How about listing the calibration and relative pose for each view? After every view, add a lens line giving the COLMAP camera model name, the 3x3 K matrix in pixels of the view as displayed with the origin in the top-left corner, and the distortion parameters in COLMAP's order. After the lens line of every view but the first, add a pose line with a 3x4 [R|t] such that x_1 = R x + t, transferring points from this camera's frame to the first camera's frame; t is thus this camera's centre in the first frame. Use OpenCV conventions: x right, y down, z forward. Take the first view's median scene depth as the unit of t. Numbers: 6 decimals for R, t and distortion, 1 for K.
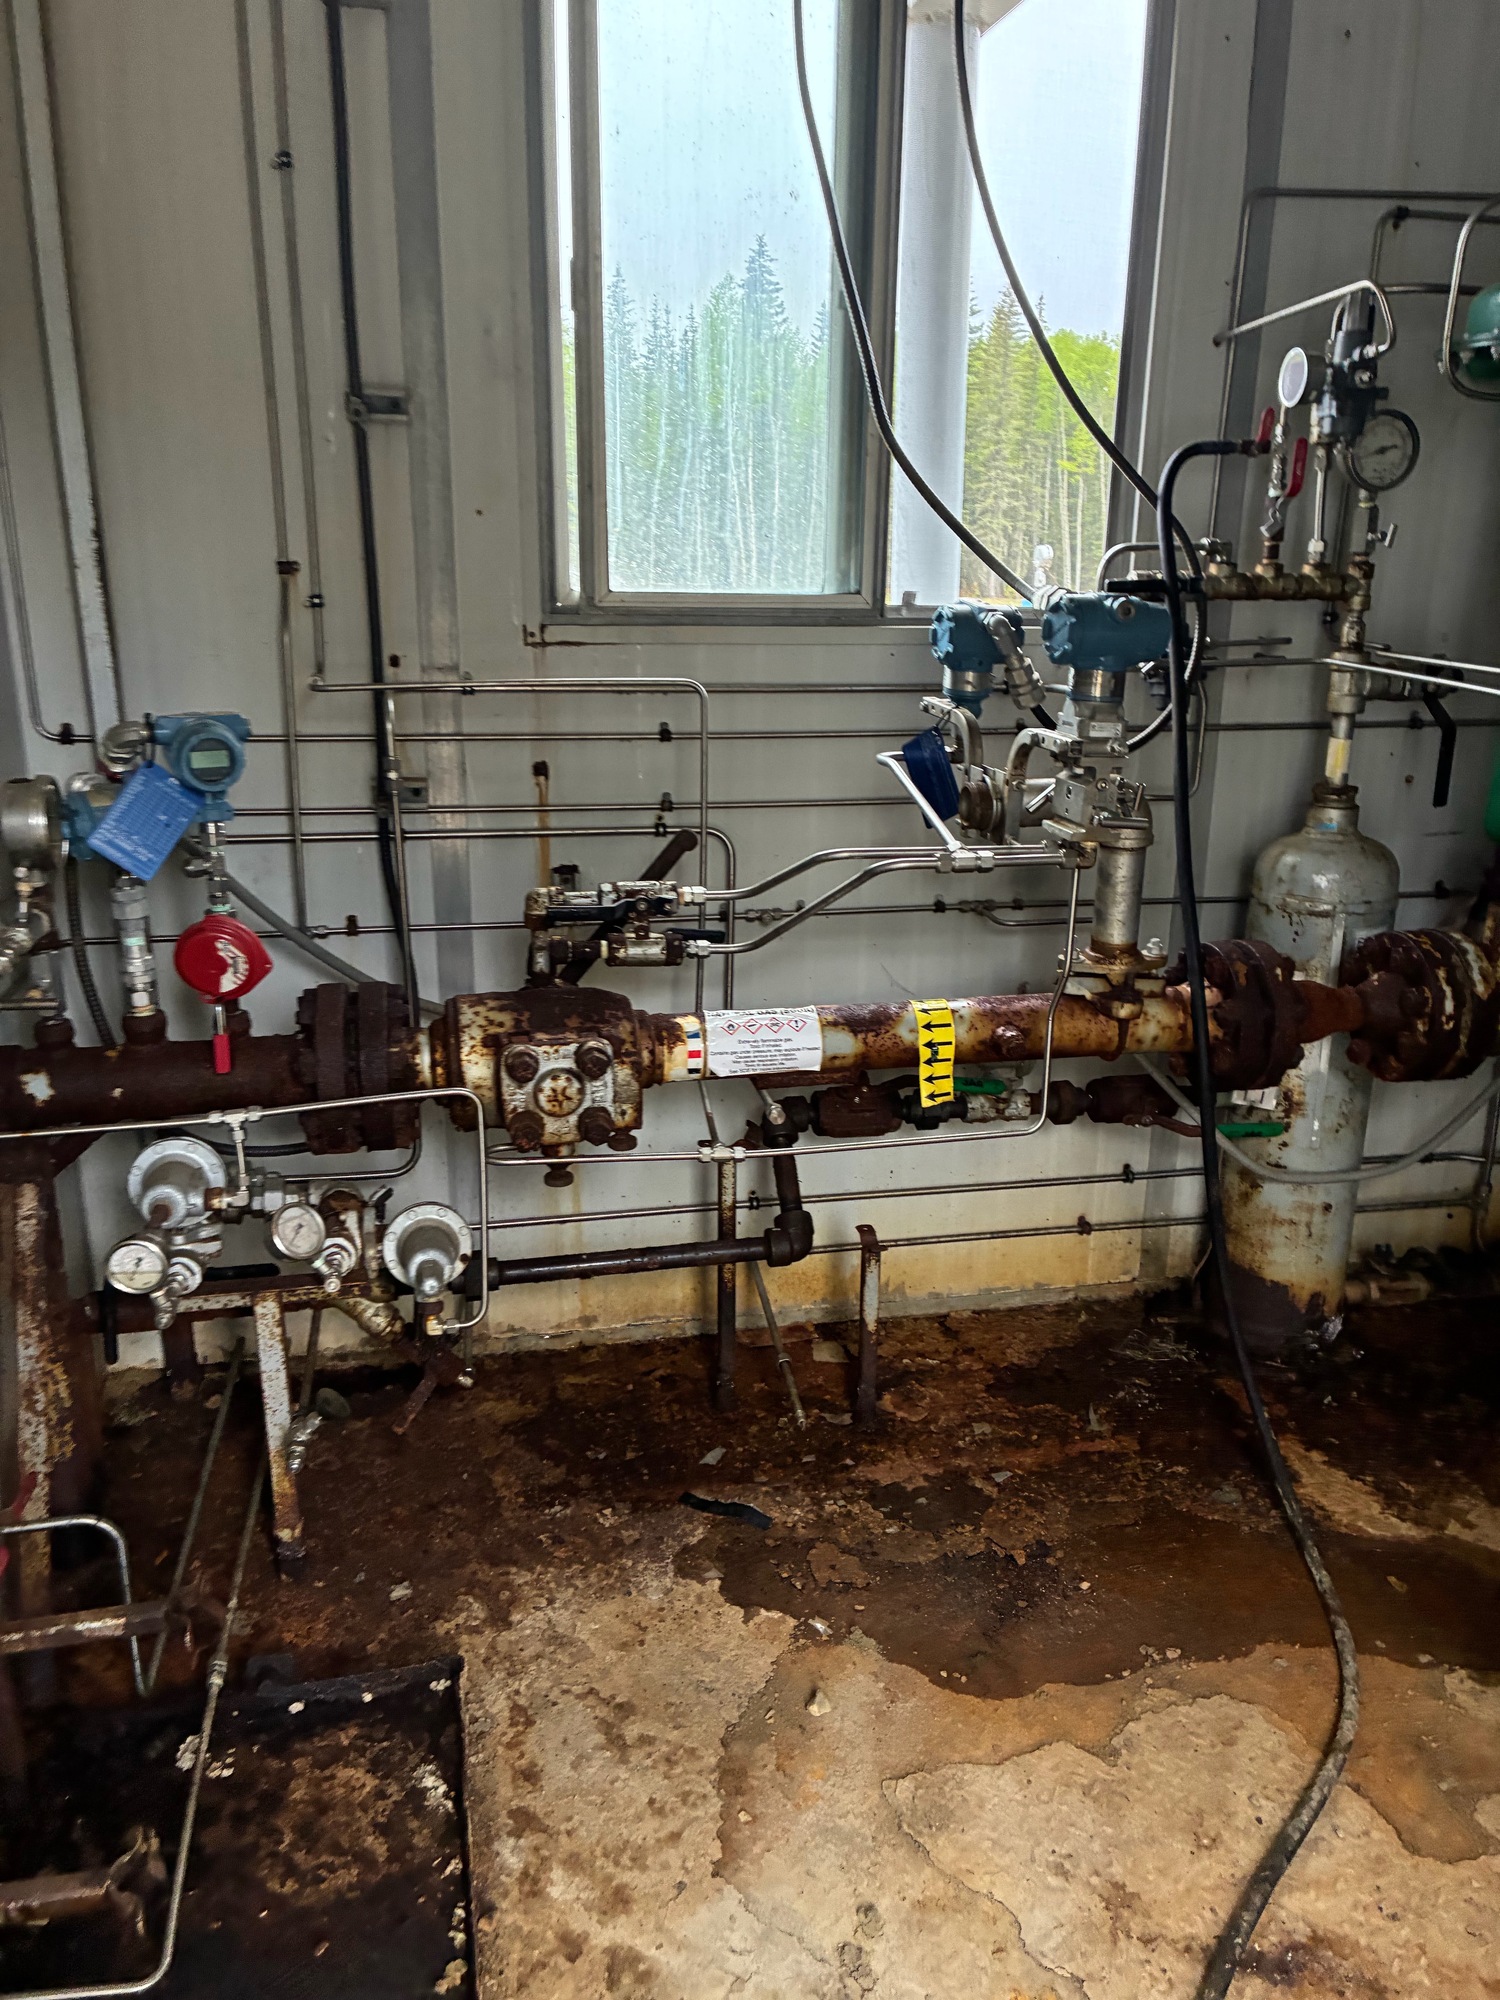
lens RADIAL K [[1553.7, 0, 756.4], [0, 1553.7, 1024.9], [0, 0, 1]] dist [0.029665, -0.004871]
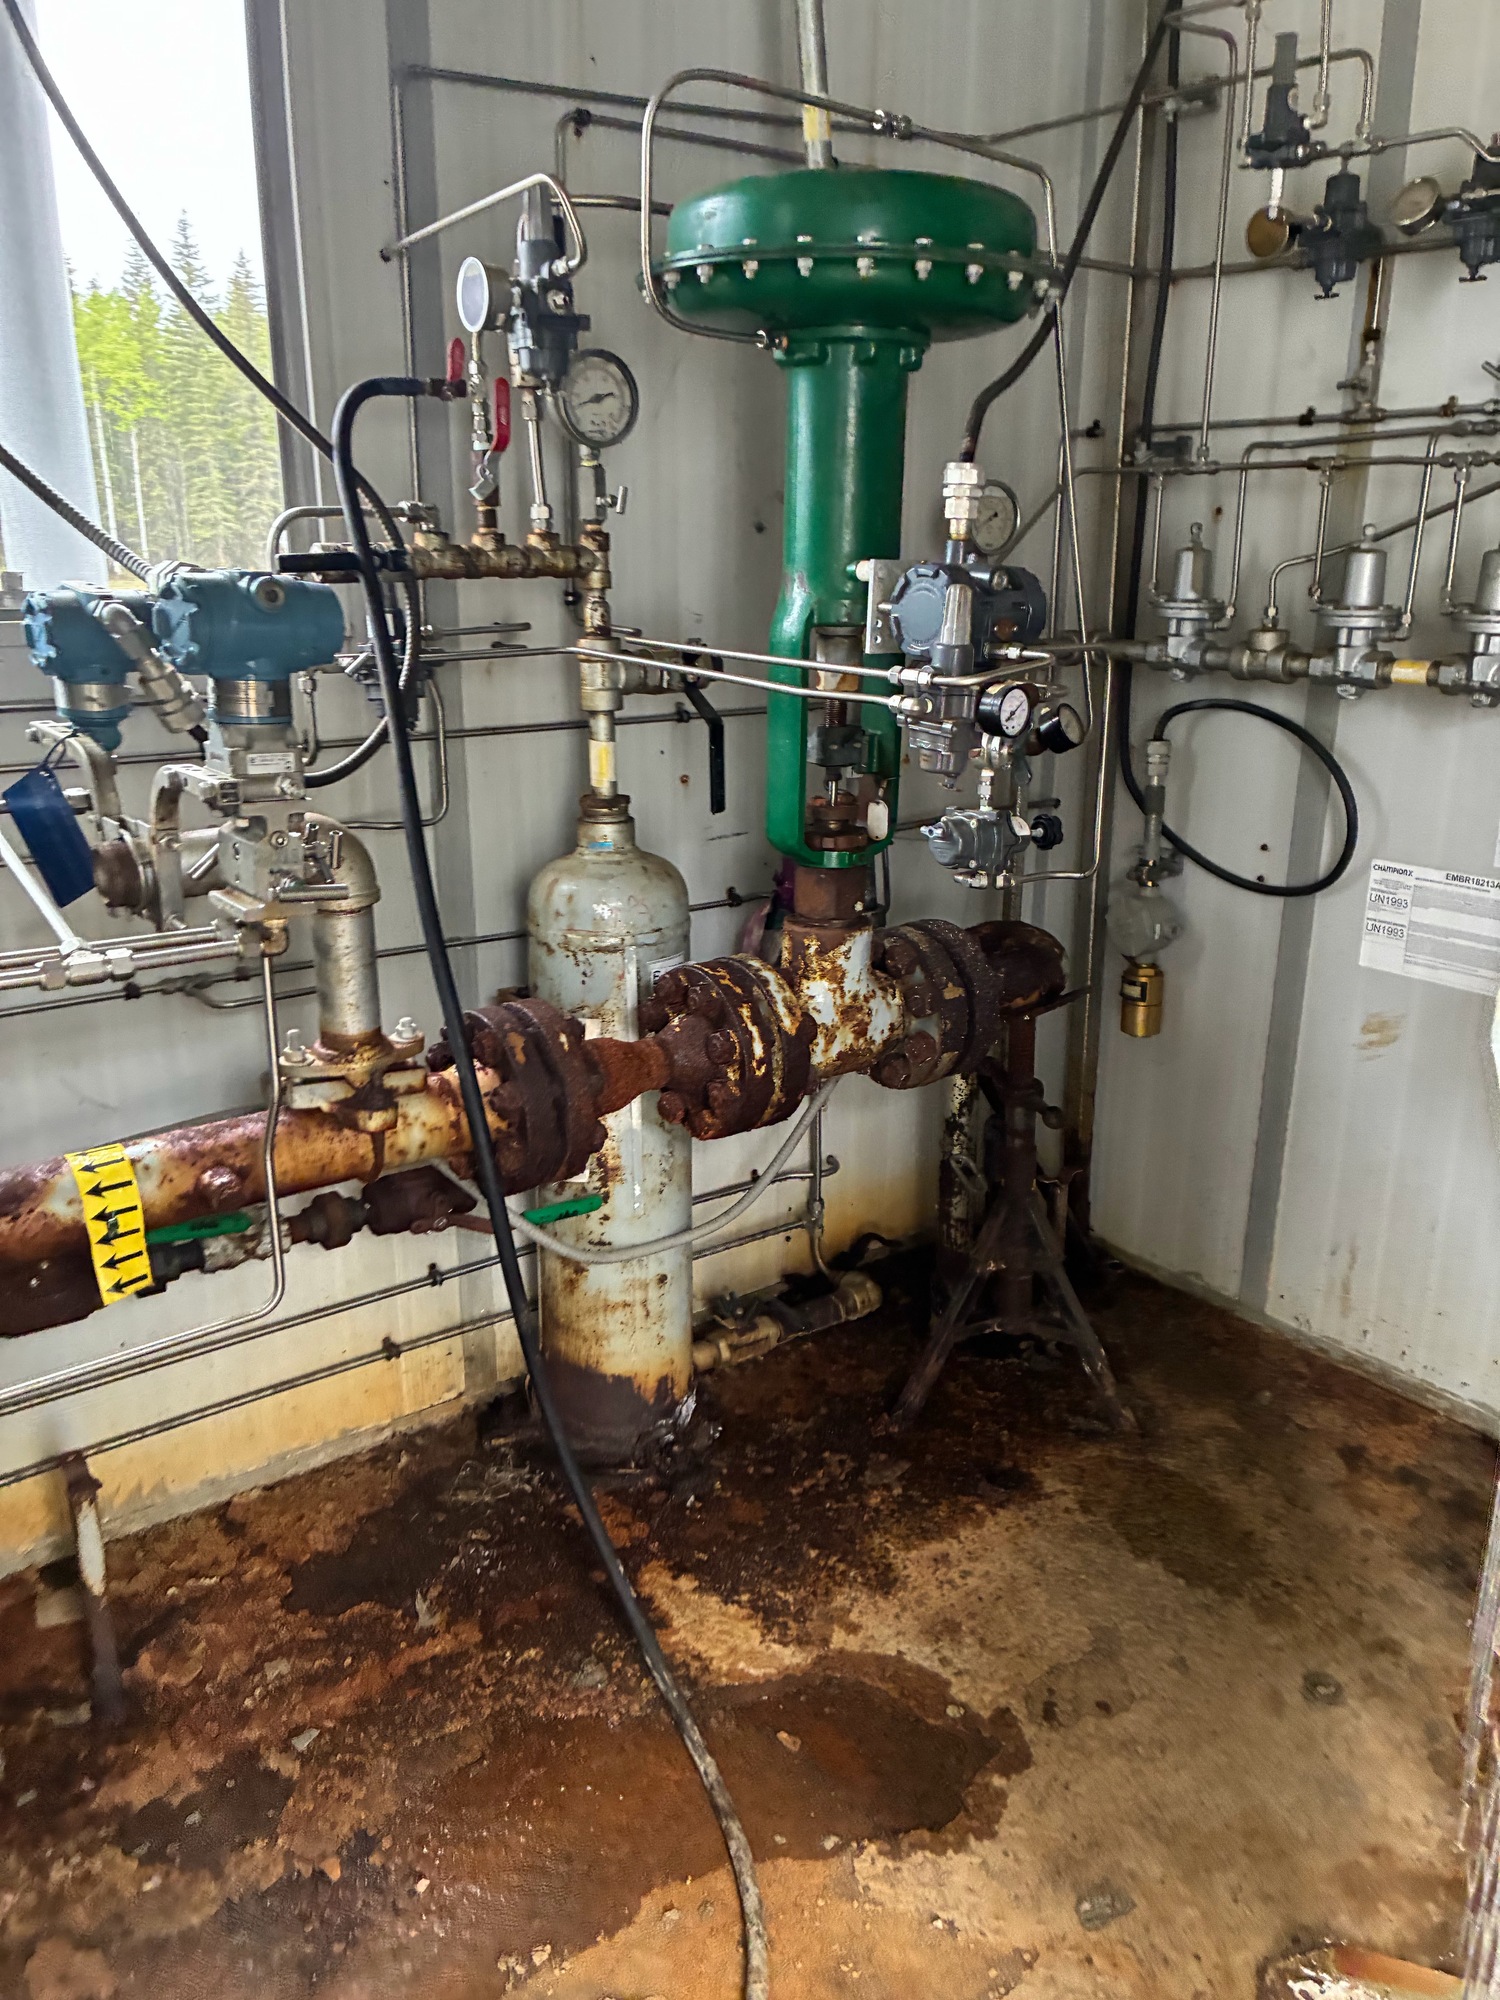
lens RADIAL K [[1515.5, 0, 752.3], [0, 1515.5, 1011.8], [0, 0, 1]] dist [0.046042, -0.065196]
pose [[0.908669, -0.133981, 0.395436, 0.107127], [0.130577, 0.990797, 0.035648, -0.058575], [-0.396573, 0.019243, 0.917802, 0.222432]]
